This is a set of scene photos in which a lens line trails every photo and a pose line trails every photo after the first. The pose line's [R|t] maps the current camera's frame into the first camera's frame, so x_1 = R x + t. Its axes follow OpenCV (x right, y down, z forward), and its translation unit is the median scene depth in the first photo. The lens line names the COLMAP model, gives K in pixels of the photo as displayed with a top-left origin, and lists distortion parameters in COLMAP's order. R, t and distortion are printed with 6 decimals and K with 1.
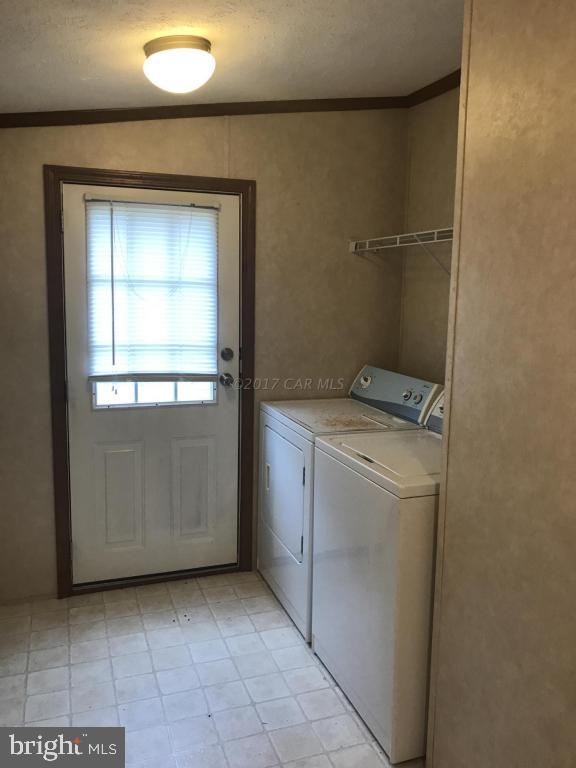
lens RADIAL K [[654.4, 0, 291.1], [0, 654.4, 374.4], [0, 0, 1]] dist [0.125888, -0.254206]
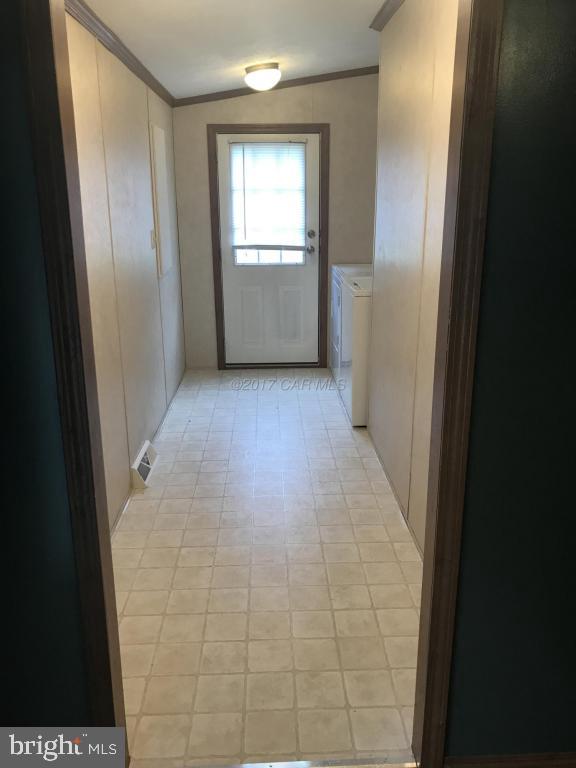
lens RADIAL K [[654.4, 0, 291.1], [0, 654.4, 374.4], [0, 0, 1]] dist [0.125888, -0.254206]
pose [[0.955771, 0.061318, -0.287648, 0.364900], [-0.018484, 0.988615, 0.149327, 0.075141], [0.293530, -0.137406, 0.946023, -0.656698]]
